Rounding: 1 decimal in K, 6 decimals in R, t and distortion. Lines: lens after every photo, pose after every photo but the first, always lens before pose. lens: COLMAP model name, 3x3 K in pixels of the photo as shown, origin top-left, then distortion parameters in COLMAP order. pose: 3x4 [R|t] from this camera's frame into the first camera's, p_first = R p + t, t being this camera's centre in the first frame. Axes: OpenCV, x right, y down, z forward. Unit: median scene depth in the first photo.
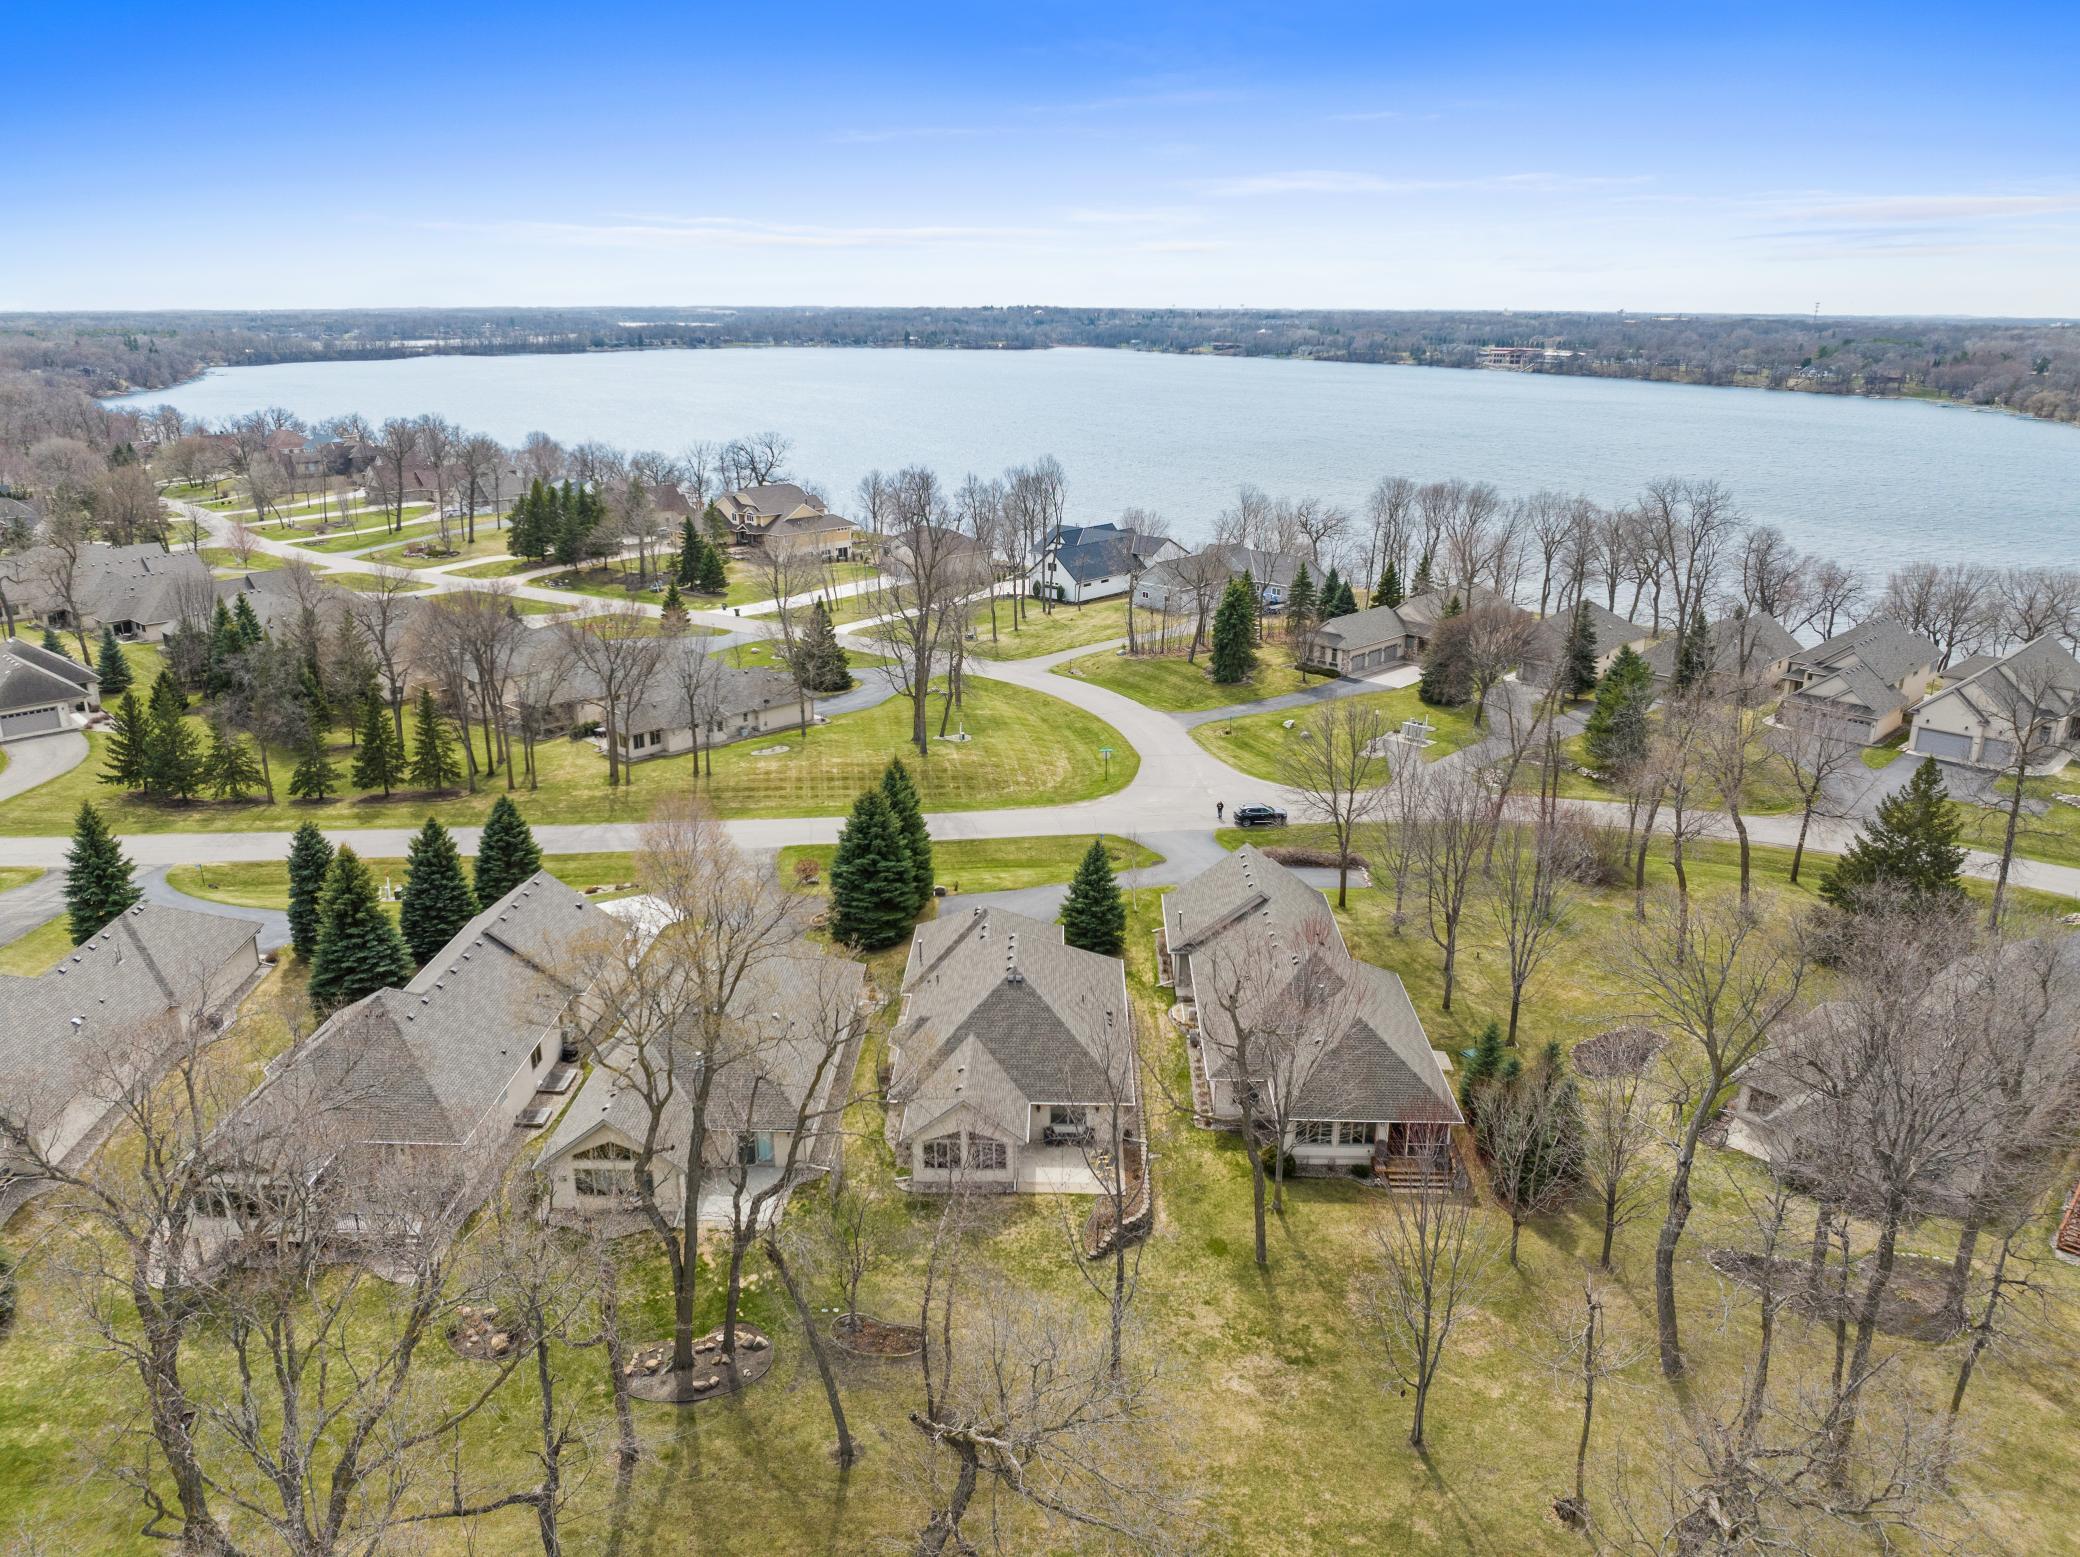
lens RADIAL K [[1460.0, 0, 1038.1], [0, 1460.0, 778.9], [0, 0, 1]] dist [0.003004, -0.005864]
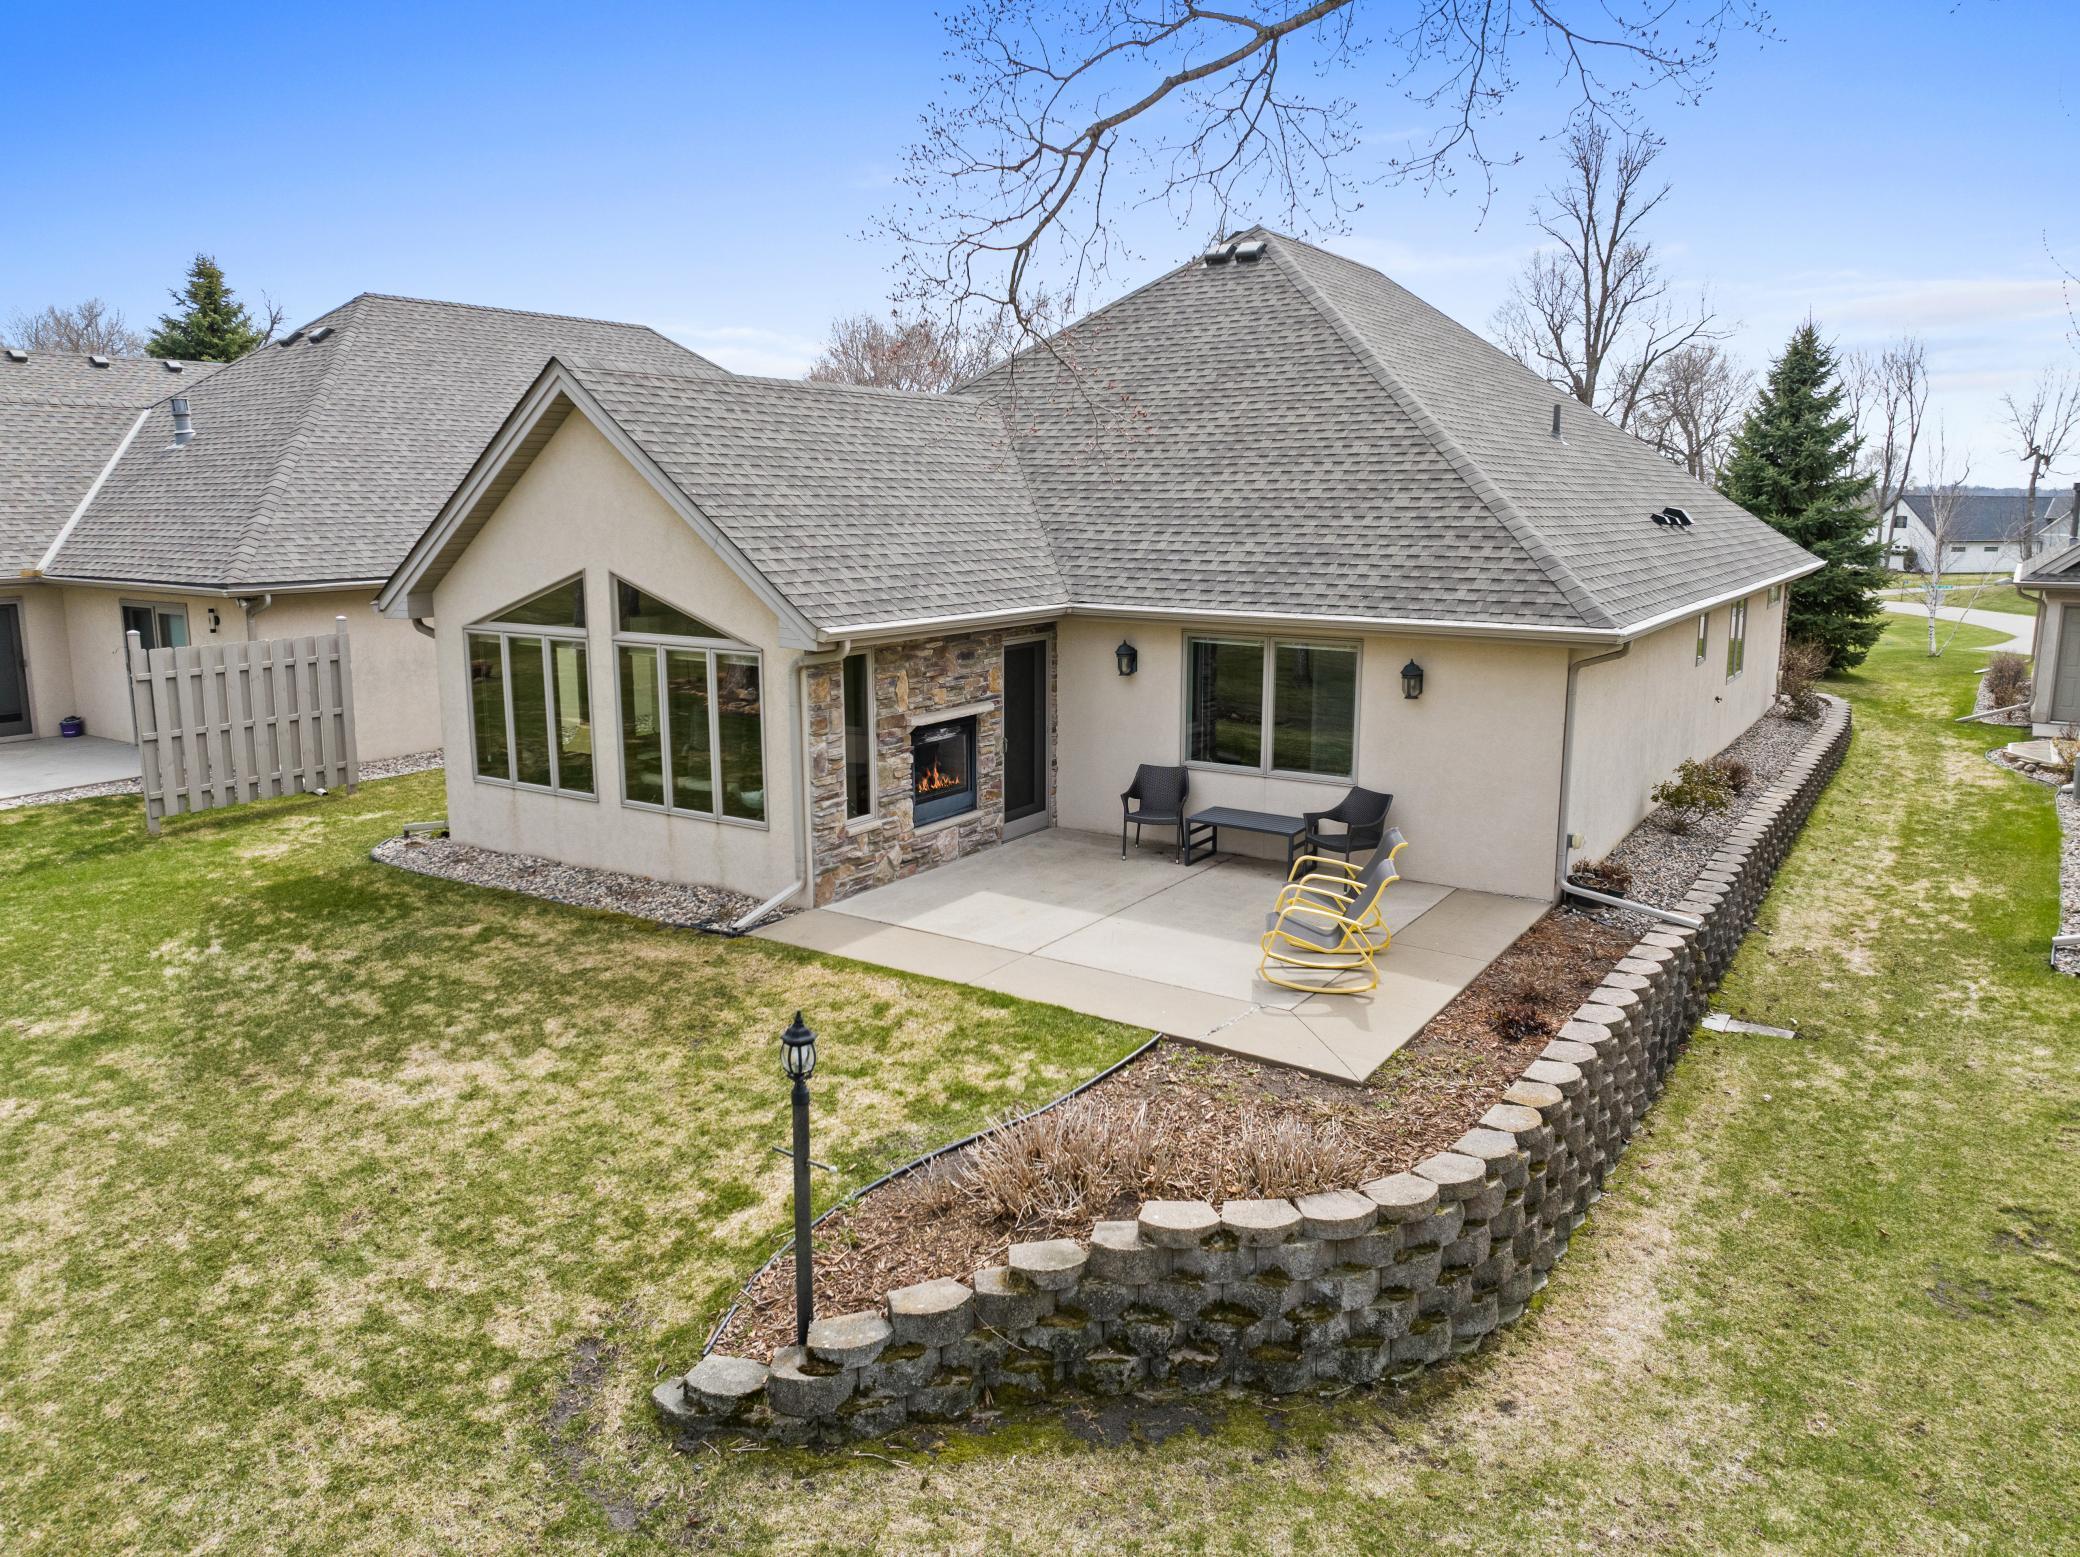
lens RADIAL K [[1460.0, 0, 1045.1], [0, 1460.0, 769.2], [0, 0, 1]] dist [0.003004, -0.005864]
pose [[0.851742, 0.098484, -0.514623, 0.095131], [-0.168720, 0.981414, -0.091430, 0.259113], [0.496054, 0.164702, 0.852528, 0.823434]]
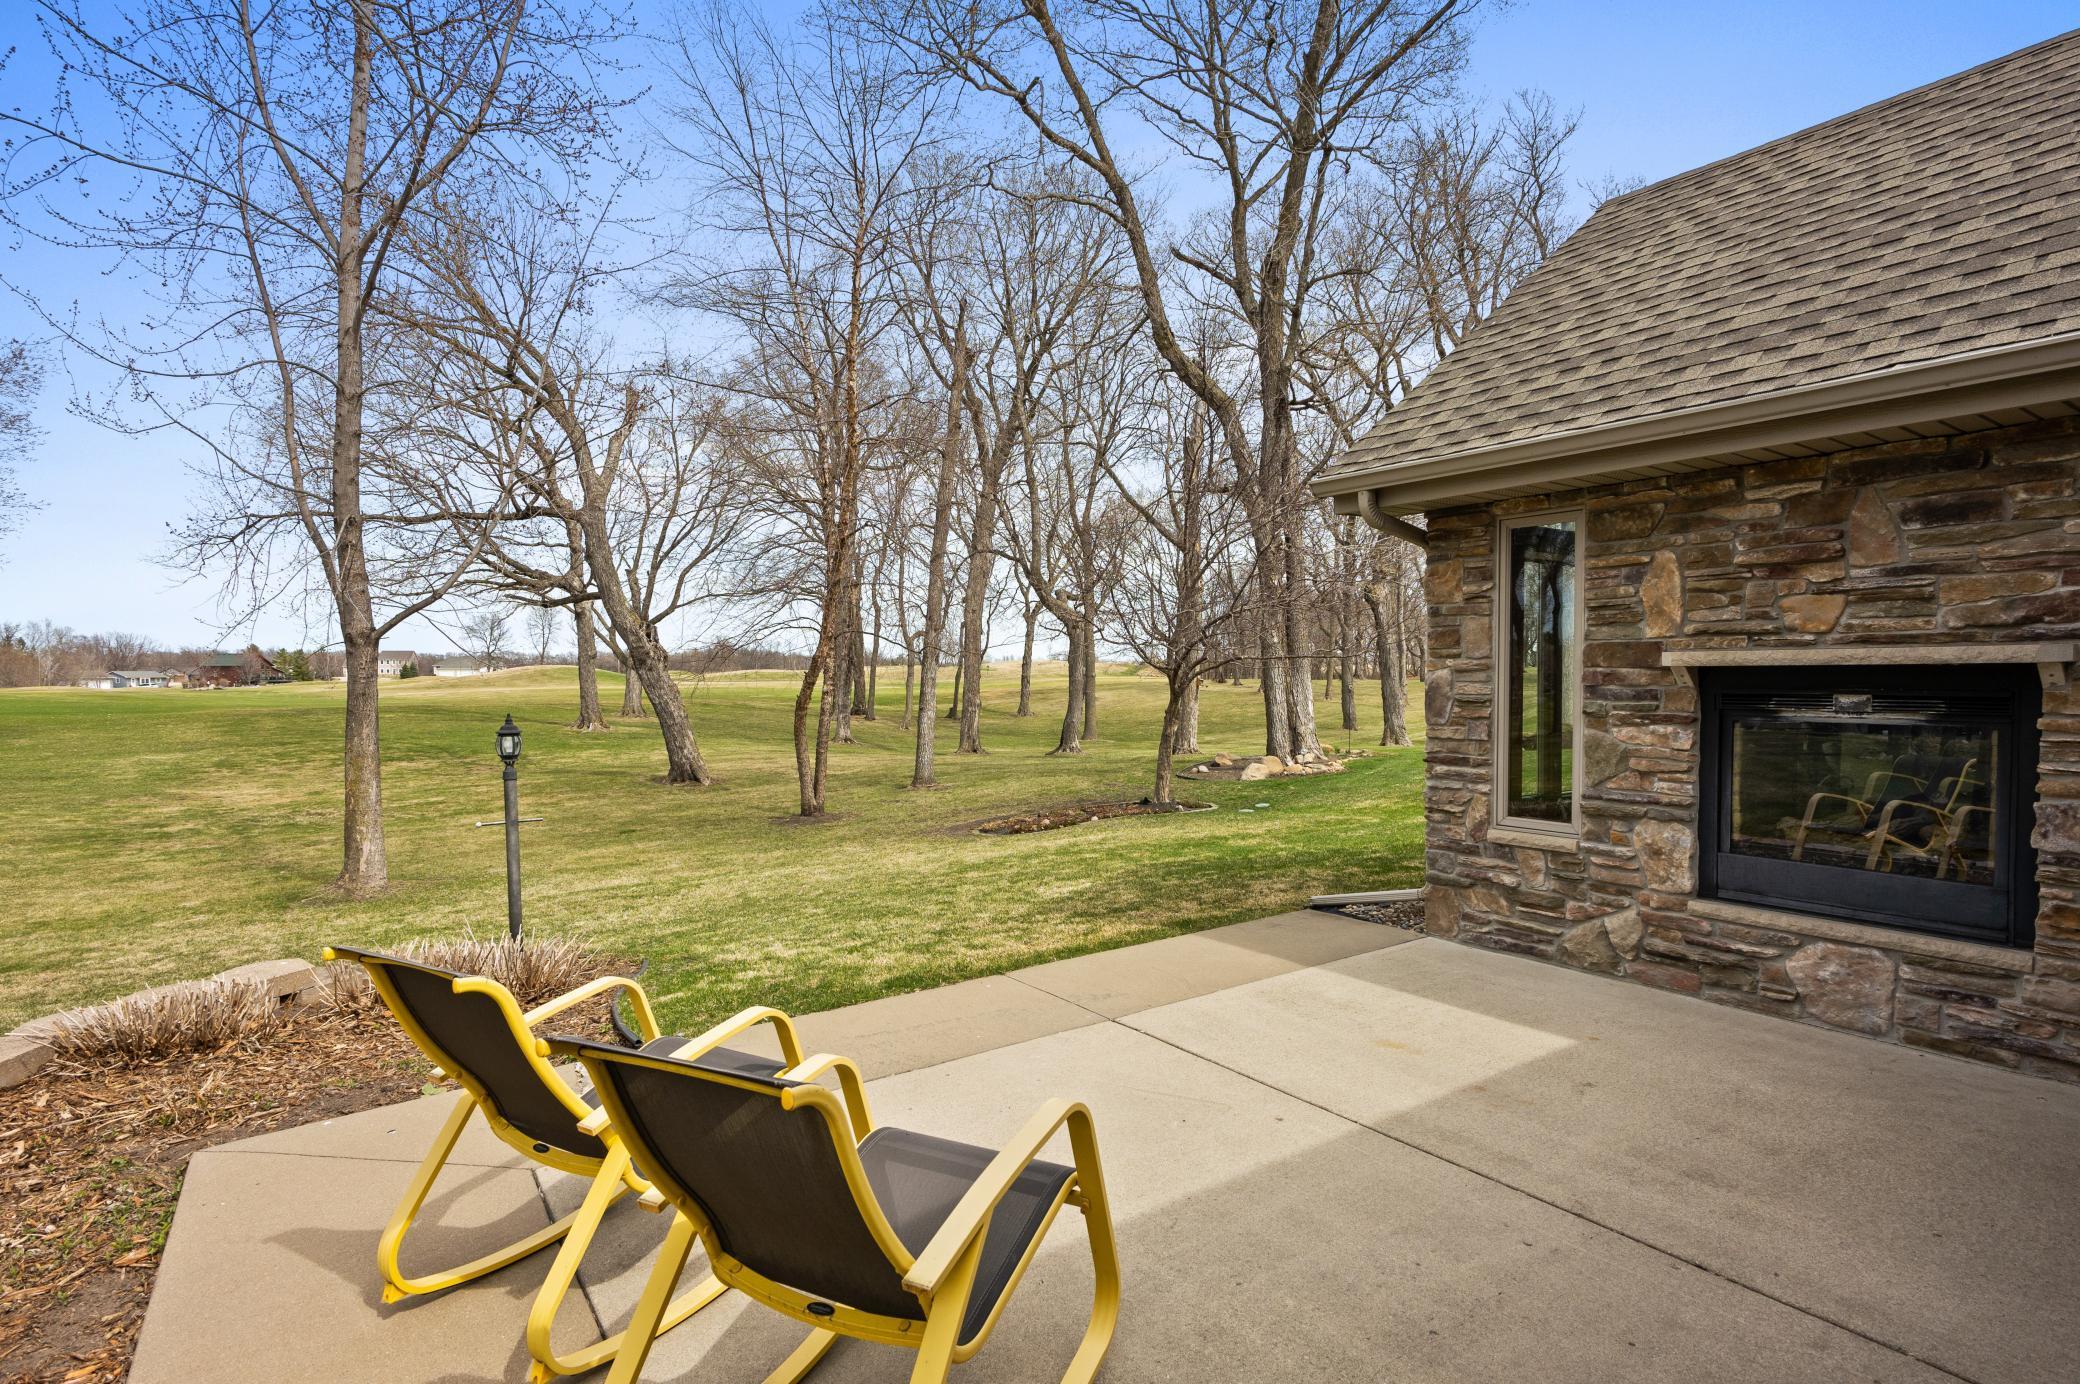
lens RADIAL K [[1049.1, 0, 1042.5], [0, 1049.1, 700.9], [0, 0, 1]] dist [0.003907, 0.000990]
pose [[-0.803576, 0.019944, -0.594868, 0.054355], [-0.184480, 0.941875, 0.280783, 0.231694], [0.565891, 0.335371, -0.753189, 0.993099]]
